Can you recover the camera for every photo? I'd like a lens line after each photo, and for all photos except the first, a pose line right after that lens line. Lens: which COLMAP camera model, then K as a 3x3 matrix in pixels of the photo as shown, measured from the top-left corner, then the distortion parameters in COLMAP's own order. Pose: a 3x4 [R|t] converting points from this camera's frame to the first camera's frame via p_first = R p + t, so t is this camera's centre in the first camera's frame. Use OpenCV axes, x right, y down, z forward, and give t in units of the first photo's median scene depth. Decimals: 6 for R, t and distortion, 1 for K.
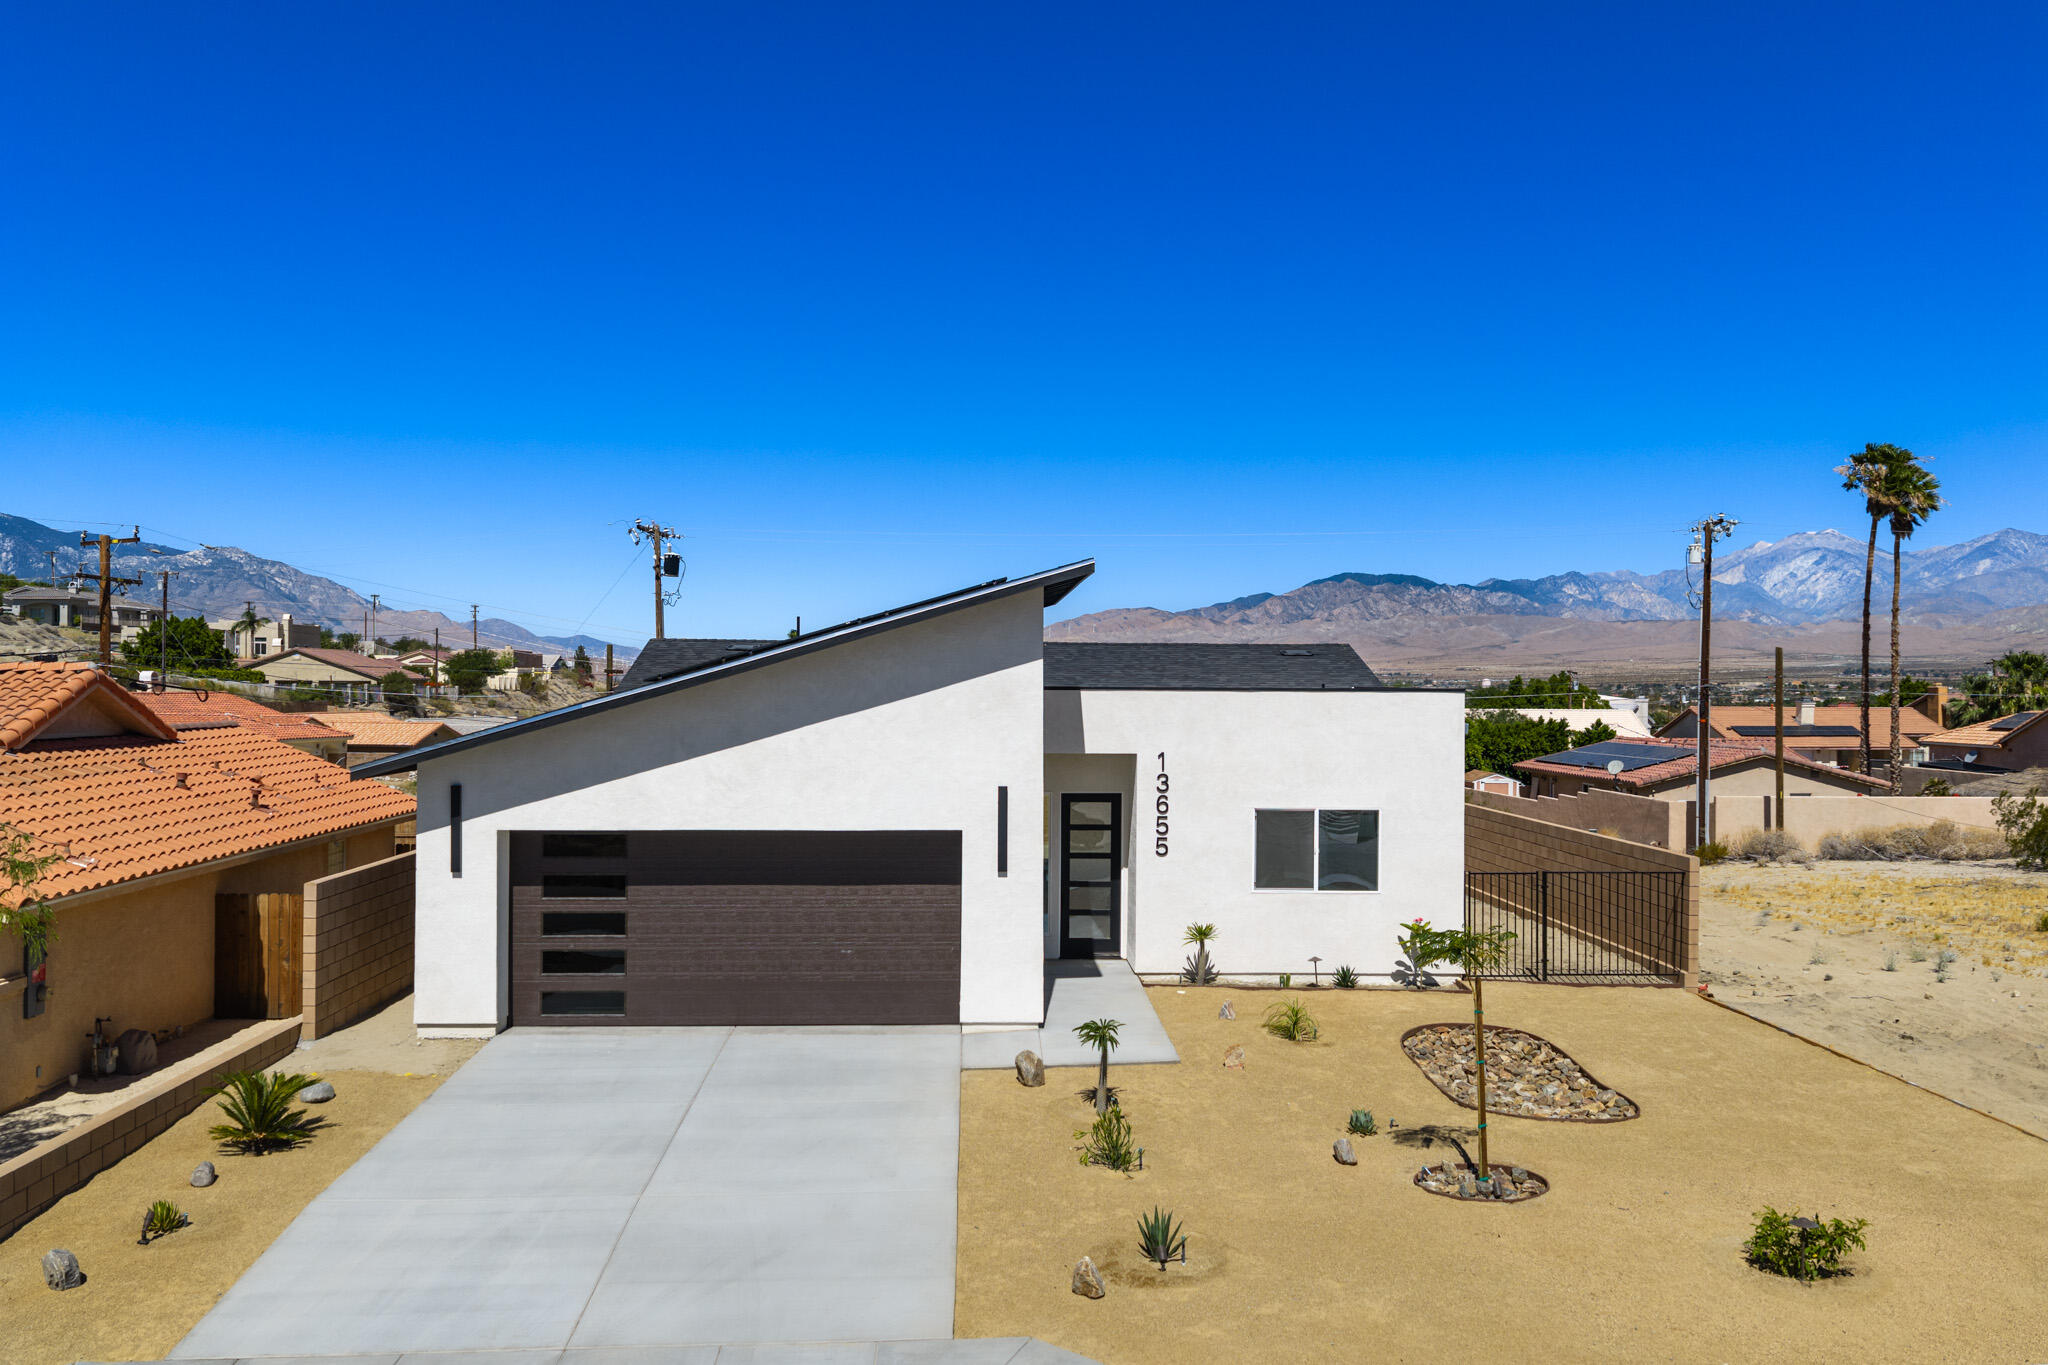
lens RADIAL K [[1755.1, 0, 1024.0], [0, 1755.1, 682.5], [0, 0, 1]] dist [-0.002801, 0.002248]
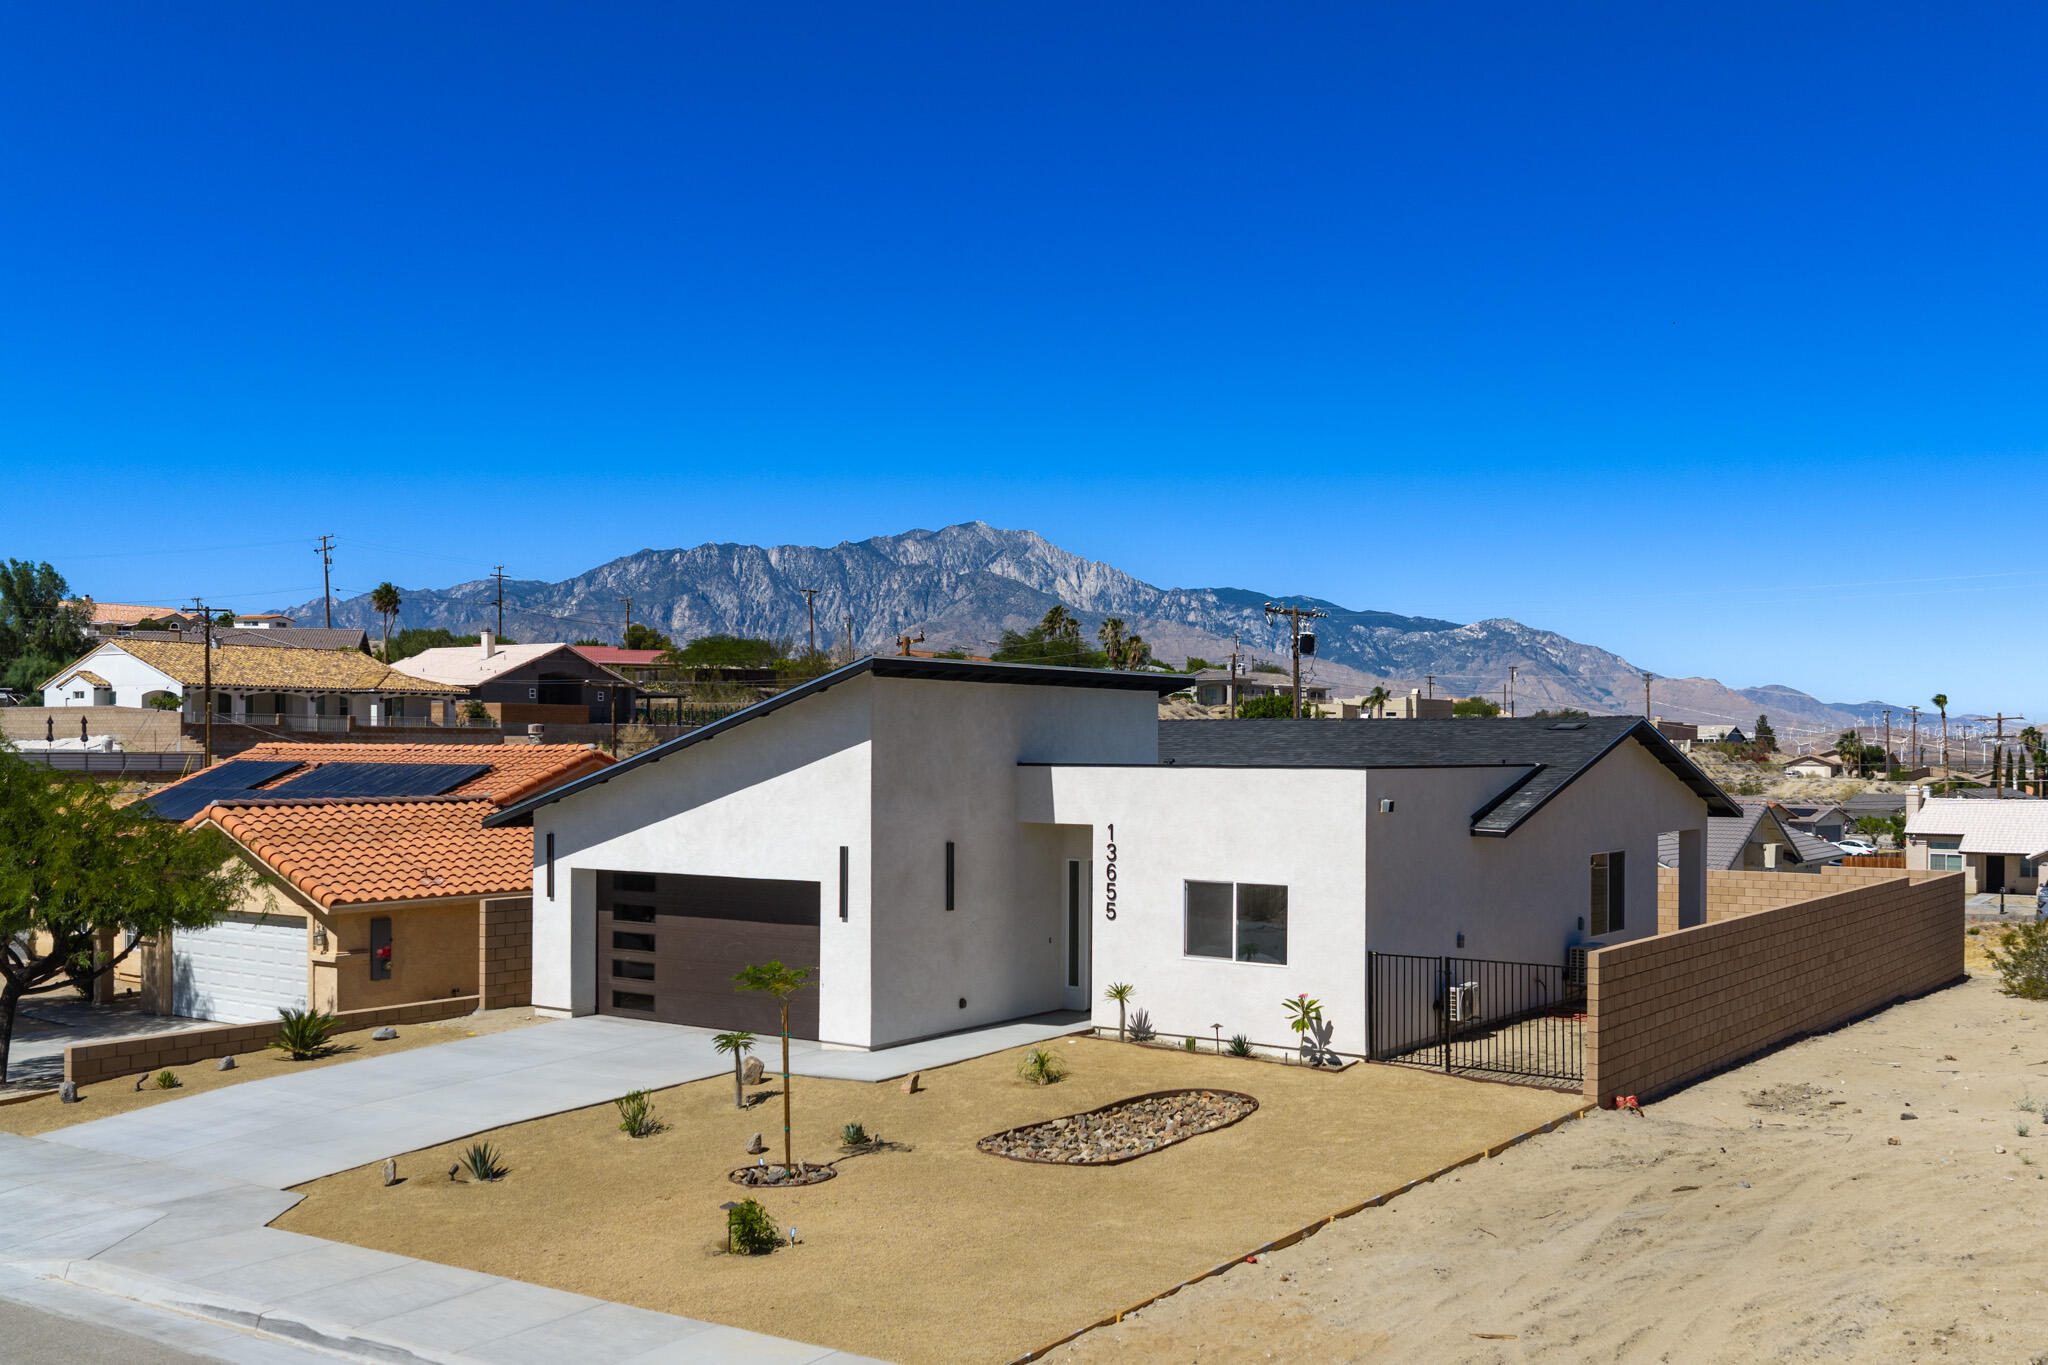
lens RADIAL K [[1889.5, 0, 1024.0], [0, 1889.5, 682.5], [0, 0, 1]] dist [0.005668, 0.003364]
pose [[0.792066, -0.024792, -0.609932, 0.754203], [0.001028, 0.999228, -0.039280, -0.002090], [0.610435, 0.030485, 0.791479, 0.034971]]
